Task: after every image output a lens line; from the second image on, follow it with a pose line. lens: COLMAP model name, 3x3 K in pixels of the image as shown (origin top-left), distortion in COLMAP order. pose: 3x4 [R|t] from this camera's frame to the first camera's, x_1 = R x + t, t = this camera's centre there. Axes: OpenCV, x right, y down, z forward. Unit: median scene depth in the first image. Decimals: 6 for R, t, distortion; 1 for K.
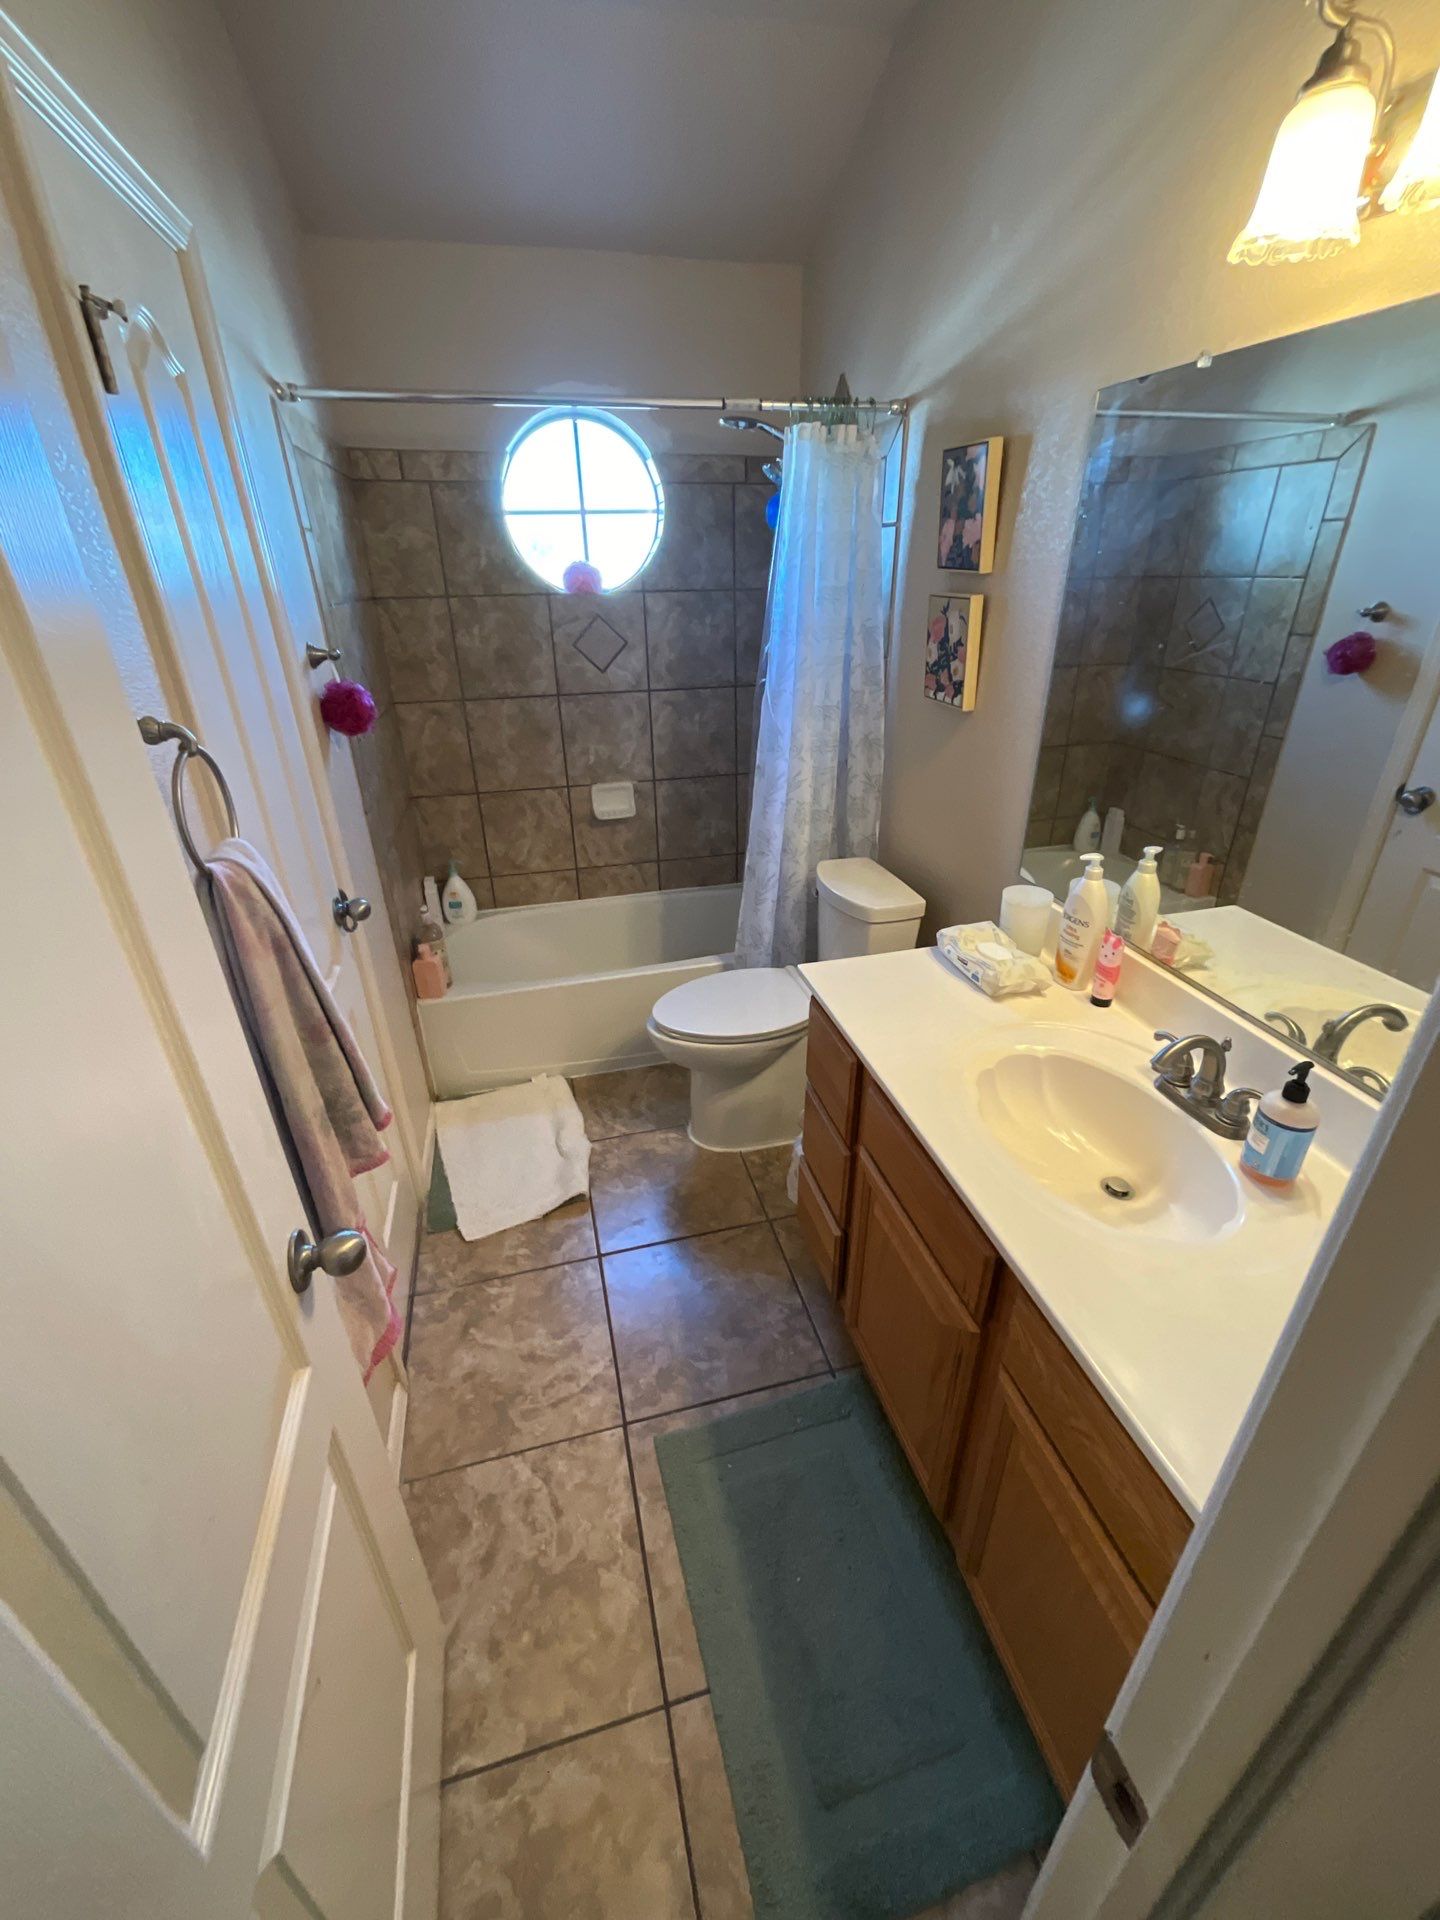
lens RADIAL K [[773.5, 0, 721.4], [0, 773.5, 956.4], [0, 0, 1]] dist [-0.001377, 0.001314]
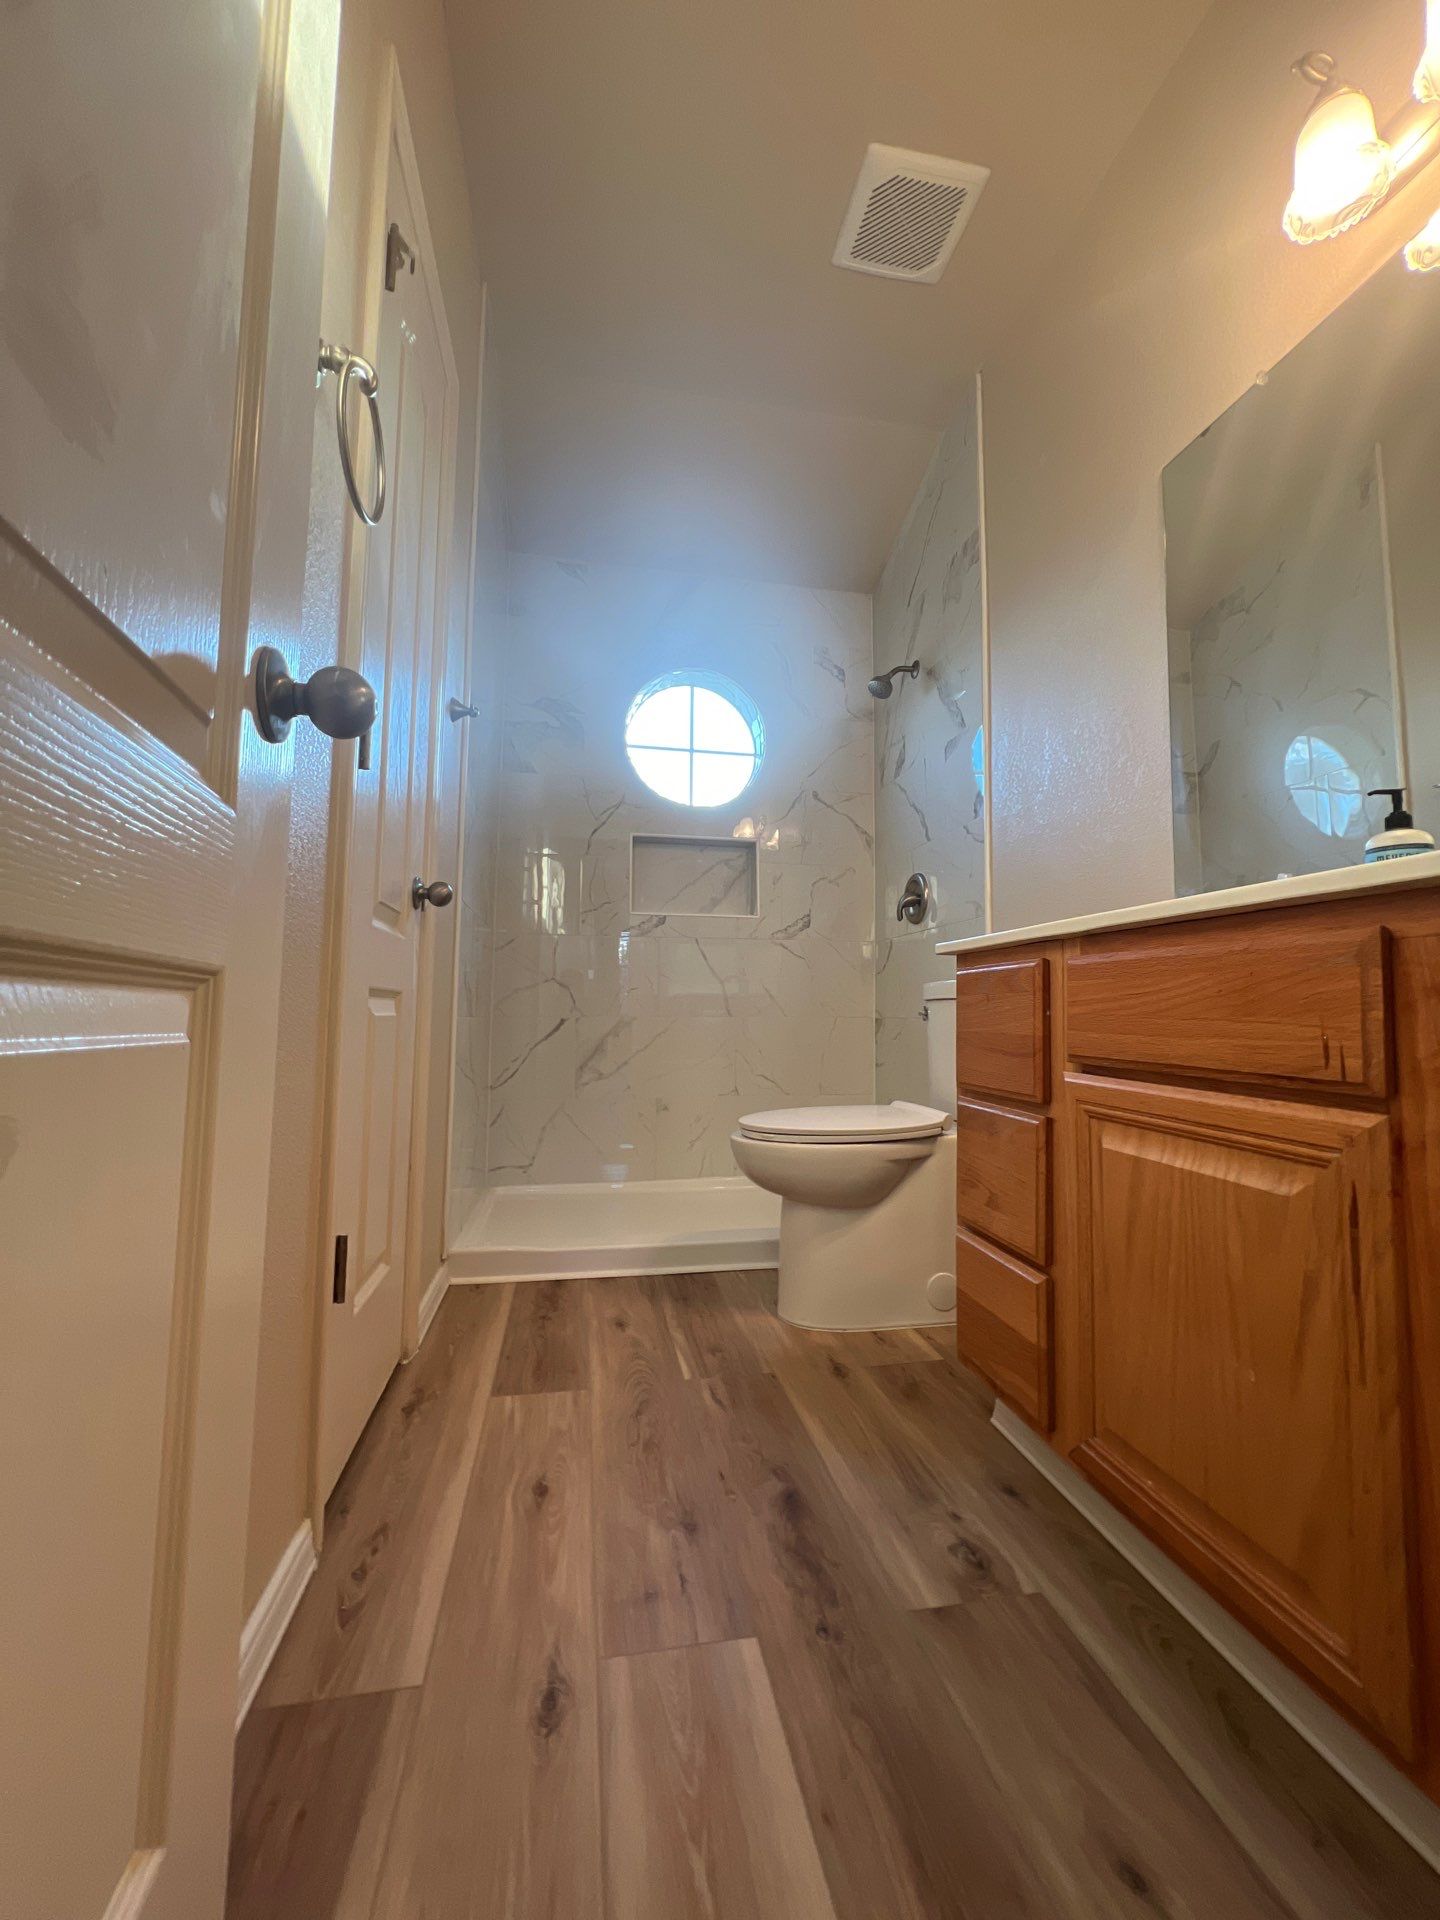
lens RADIAL K [[766.5, 0, 729.9], [0, 766.5, 961.7], [0, 0, 1]] dist [-0.000895, 0.000002]
pose [[0.997885, 0.031945, -0.056604, -0.070554], [-0.056658, 0.854283, -0.516712, 0.446735], [0.031850, 0.518826, 0.854286, 0.286061]]
